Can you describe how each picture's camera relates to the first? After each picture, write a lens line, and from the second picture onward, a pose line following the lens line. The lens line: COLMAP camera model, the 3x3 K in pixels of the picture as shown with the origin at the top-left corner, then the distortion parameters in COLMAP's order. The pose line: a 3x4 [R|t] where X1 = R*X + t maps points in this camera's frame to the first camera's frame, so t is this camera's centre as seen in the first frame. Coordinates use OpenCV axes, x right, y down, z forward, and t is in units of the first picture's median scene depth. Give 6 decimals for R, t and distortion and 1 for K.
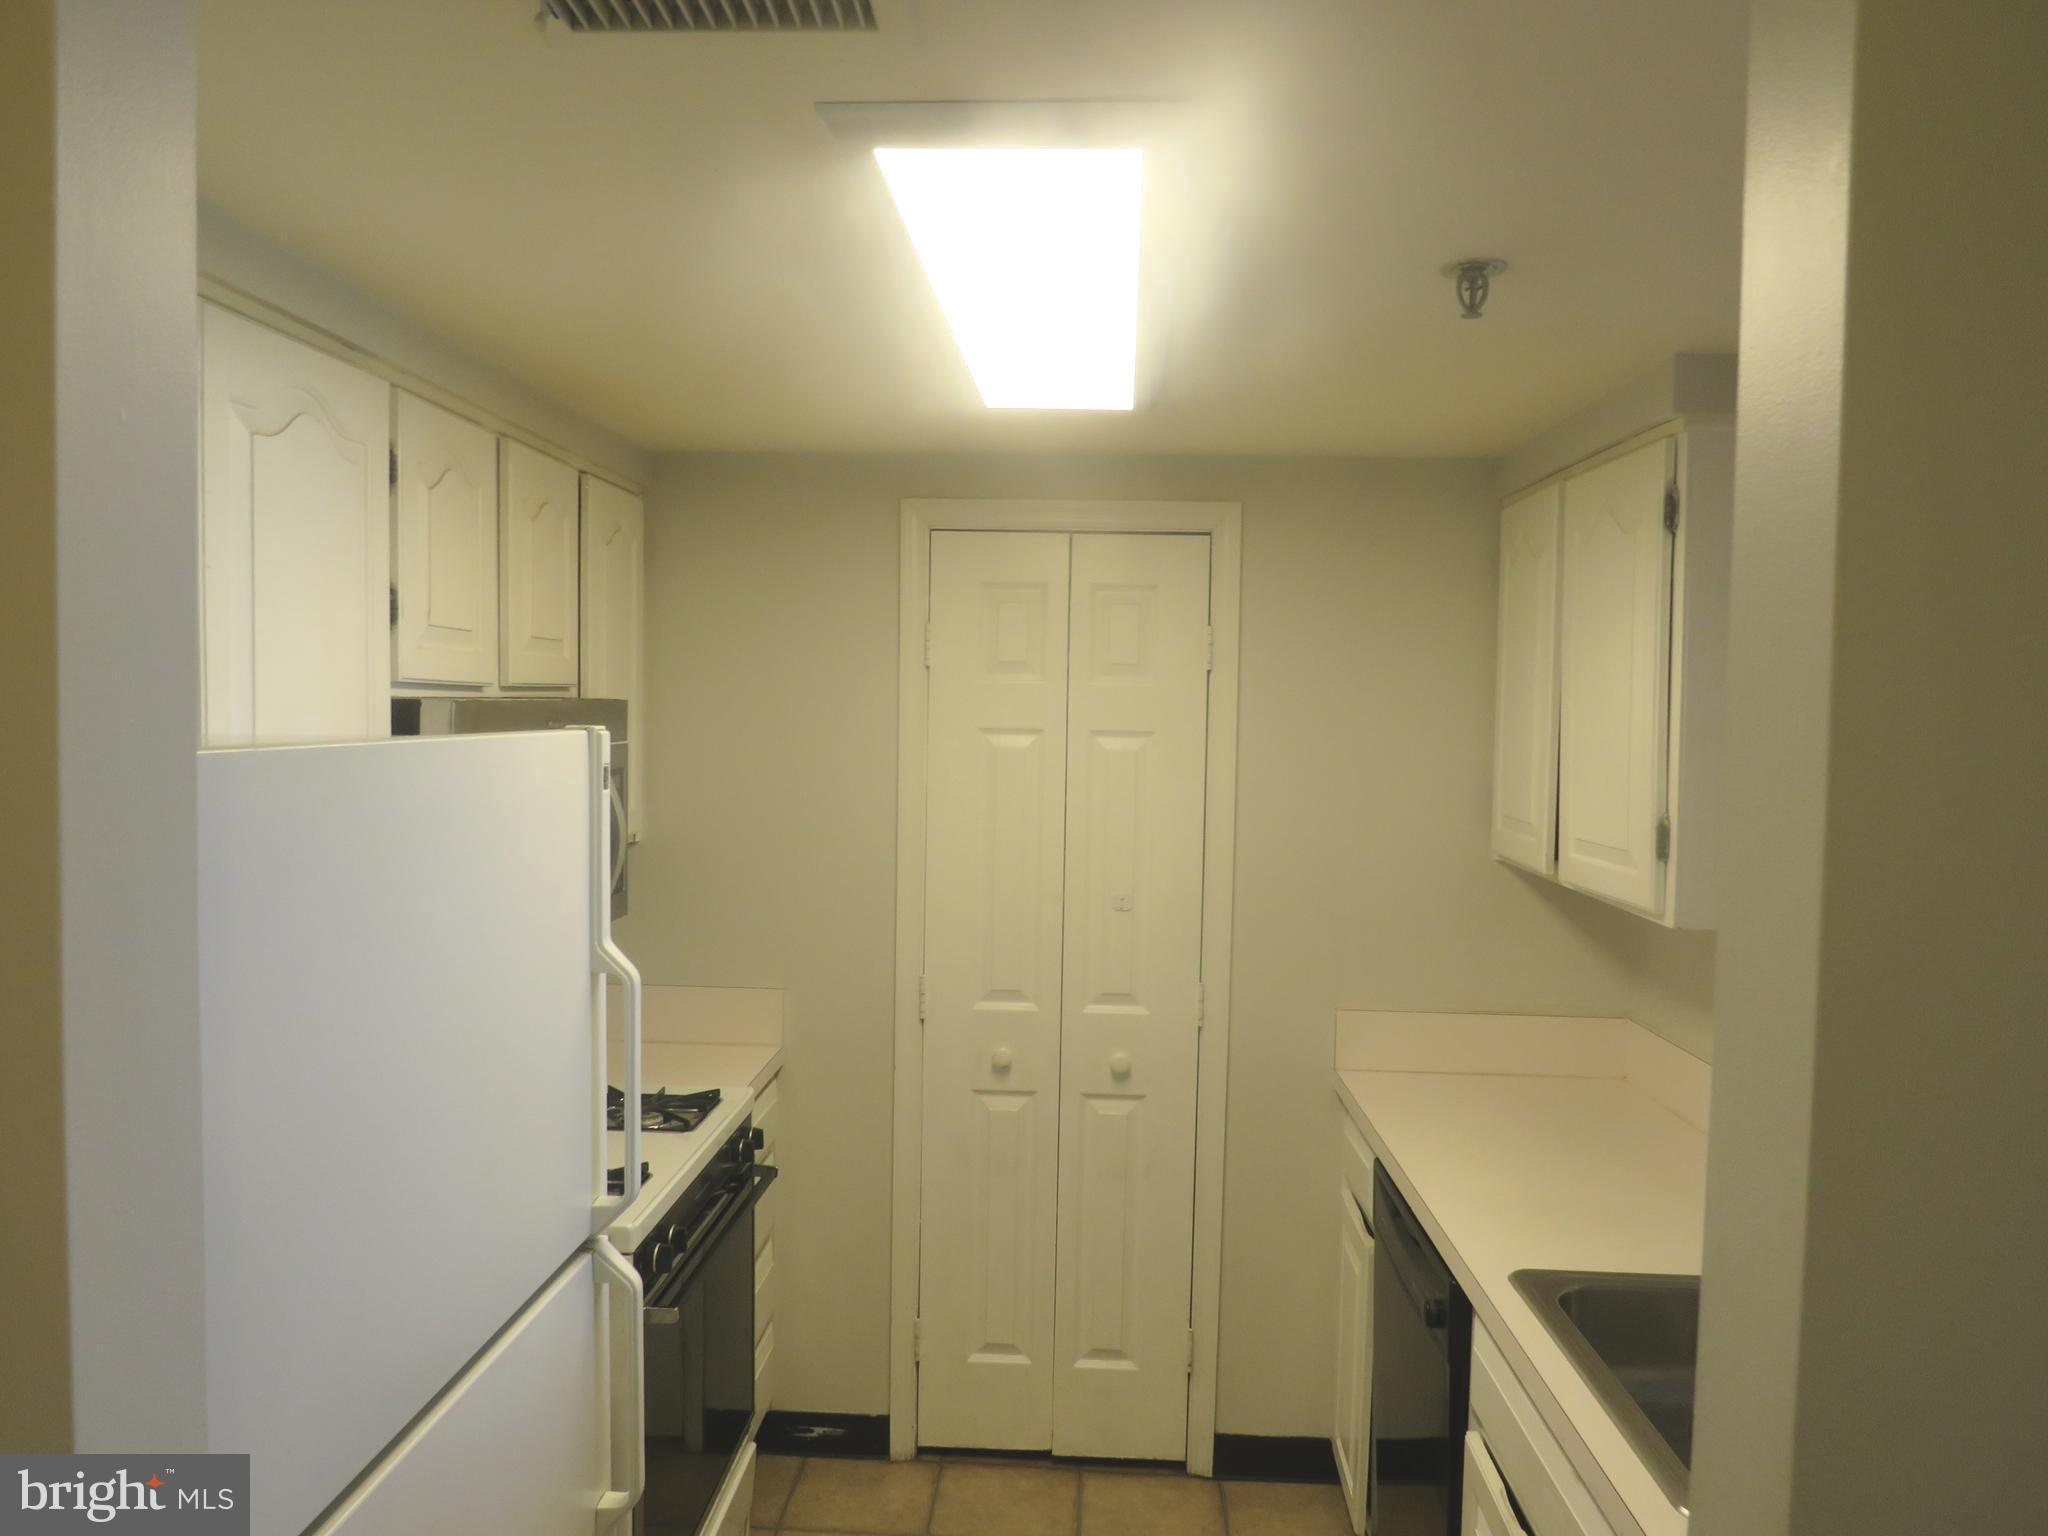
lens RADIAL K [[1469.6, 0, 1028.4], [0, 1469.6, 765.0], [0, 0, 1]] dist [-0.016954, -0.004137]
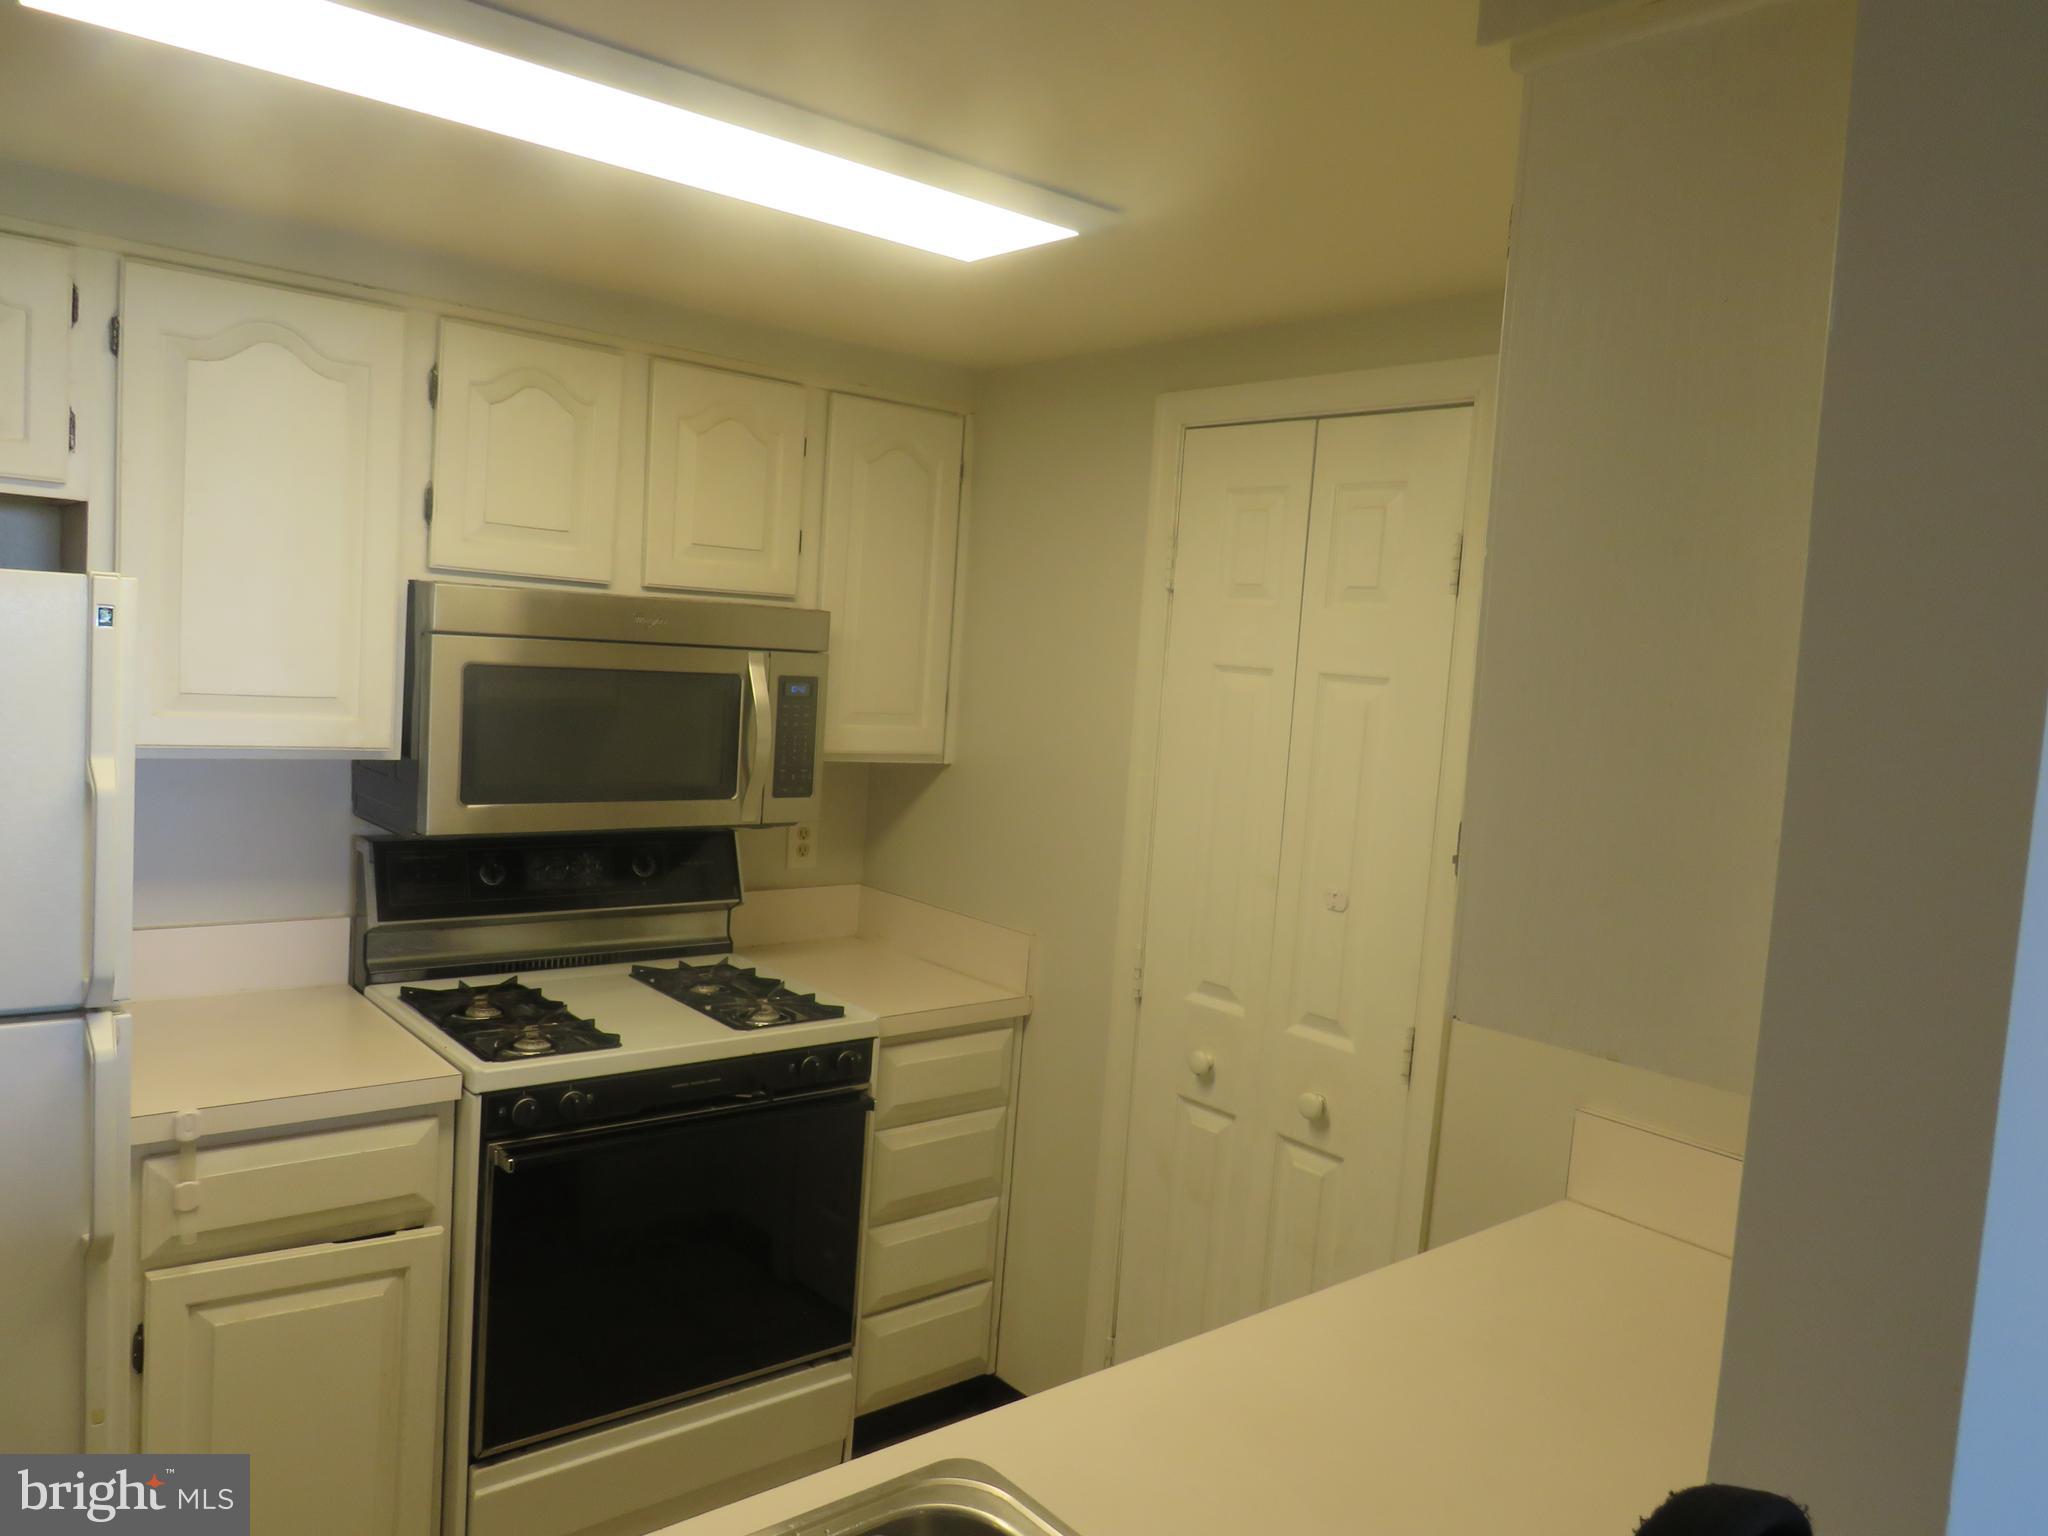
lens RADIAL K [[1469.6, 0, 1028.4], [0, 1469.6, 765.0], [0, 0, 1]] dist [-0.016954, -0.004137]
pose [[0.675669, 0.092170, -0.731421, 0.509005], [-0.088149, 0.995136, 0.043971, 0.004355], [0.731916, 0.034764, 0.680507, 0.363192]]
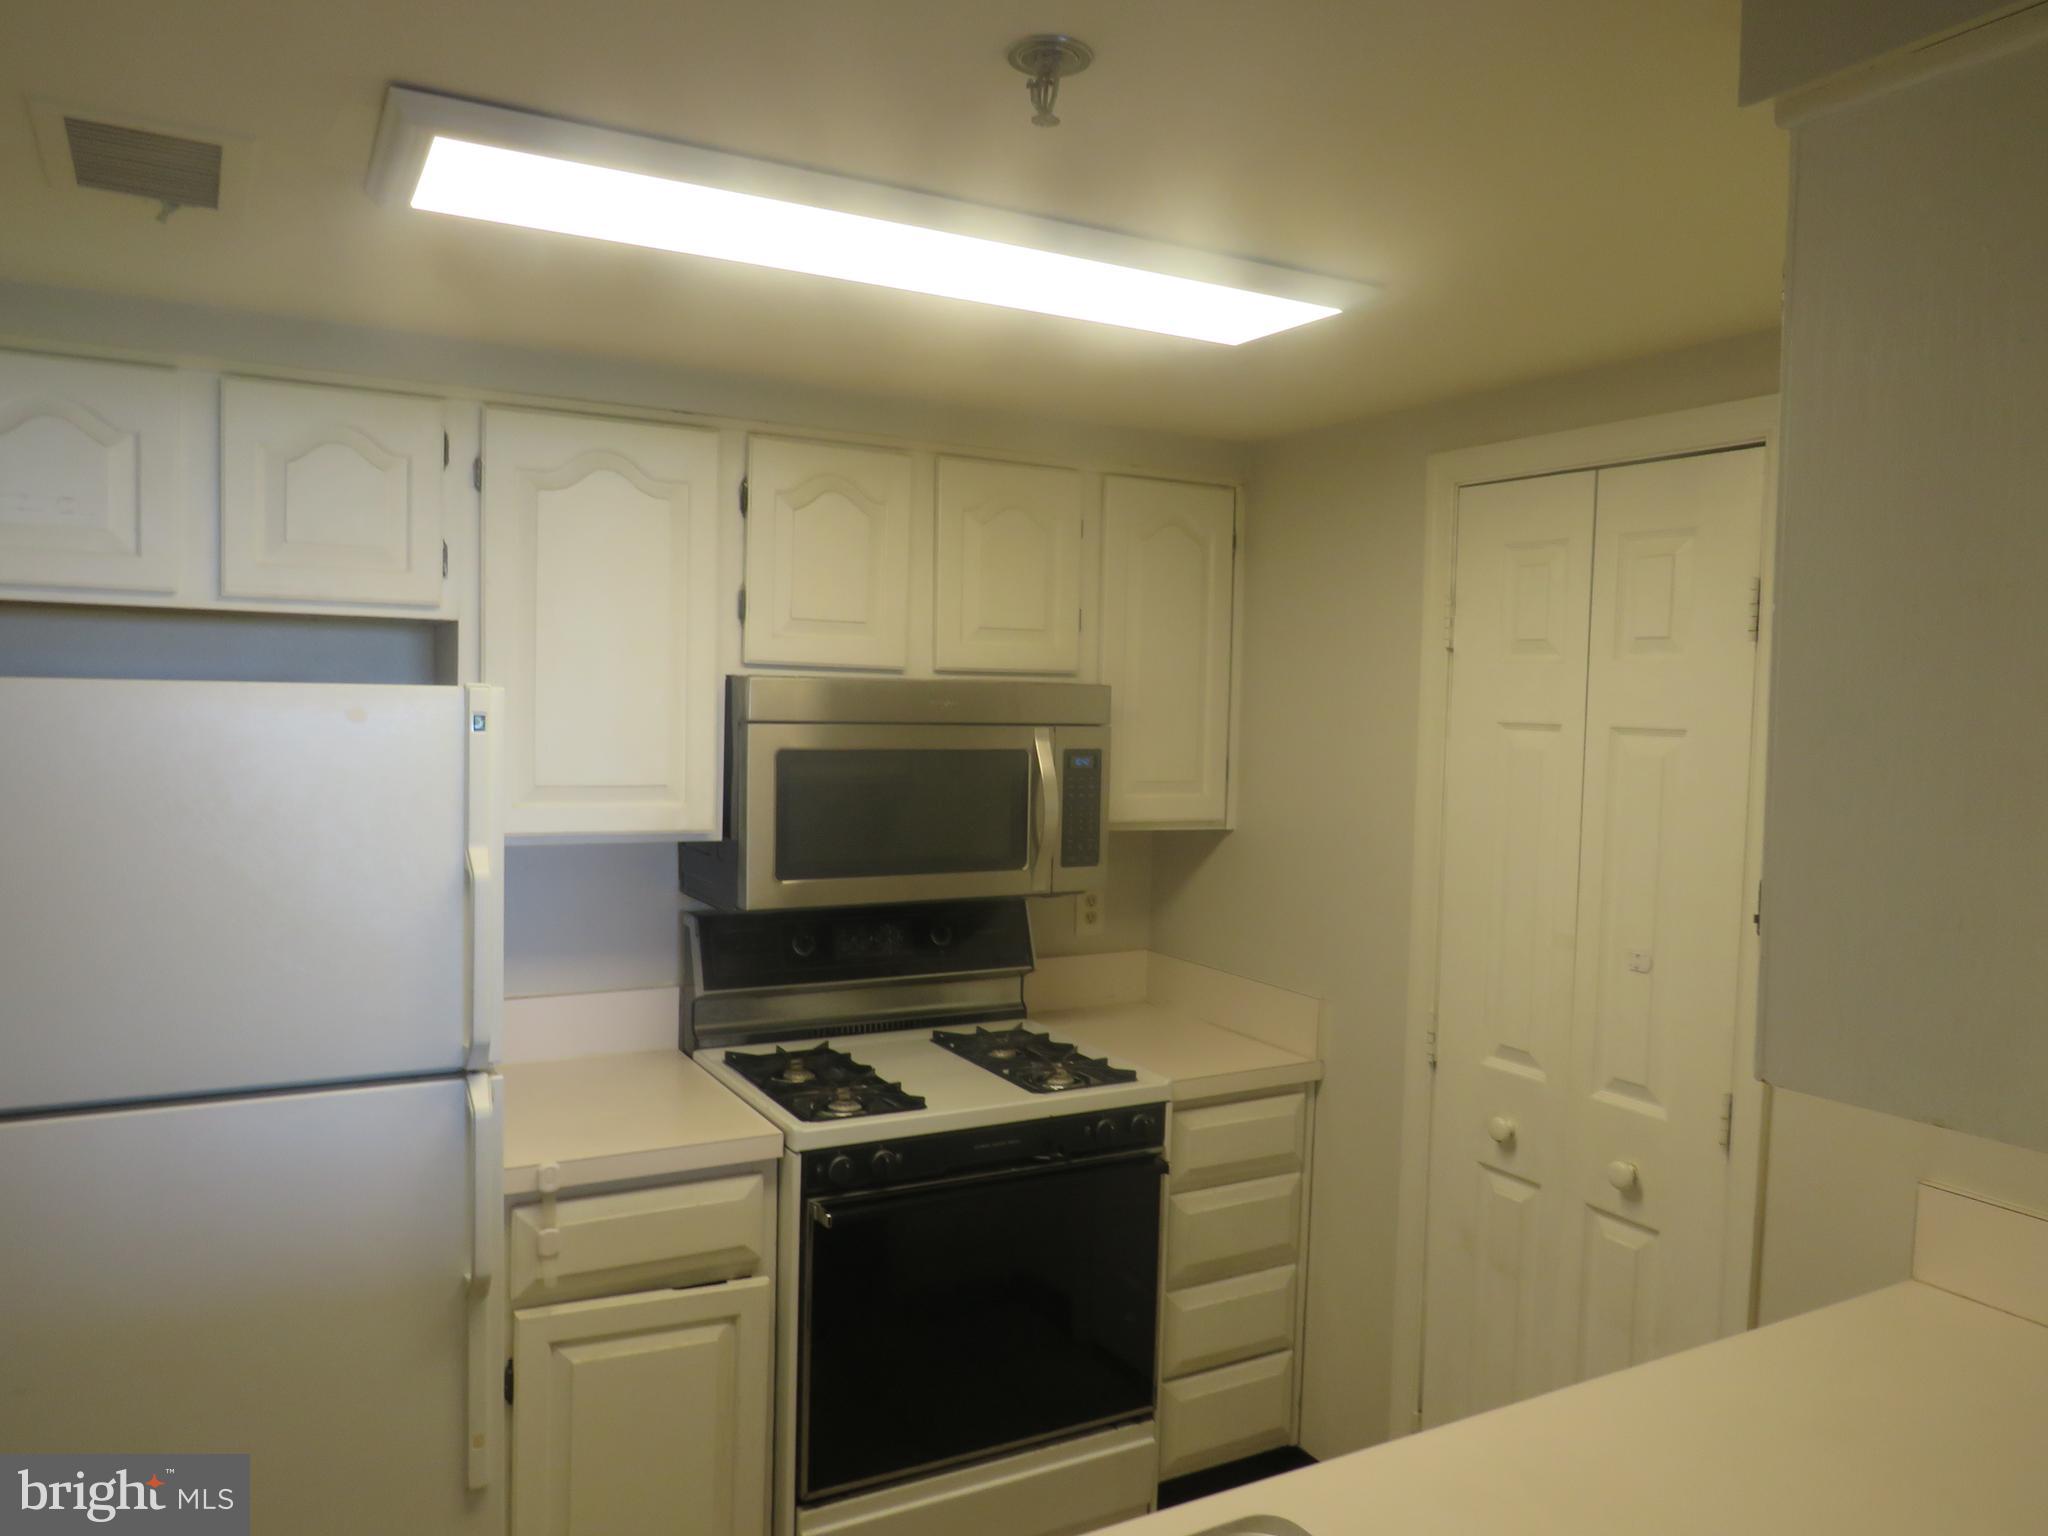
lens RADIAL K [[1469.6, 0, 1028.4], [0, 1469.6, 765.0], [0, 0, 1]] dist [-0.016954, -0.004137]
pose [[0.528172, 0.038830, -0.848249, 0.524206], [-0.050835, 0.998608, 0.014060, 0.000700], [0.847614, 0.035695, 0.529411, 0.347977]]
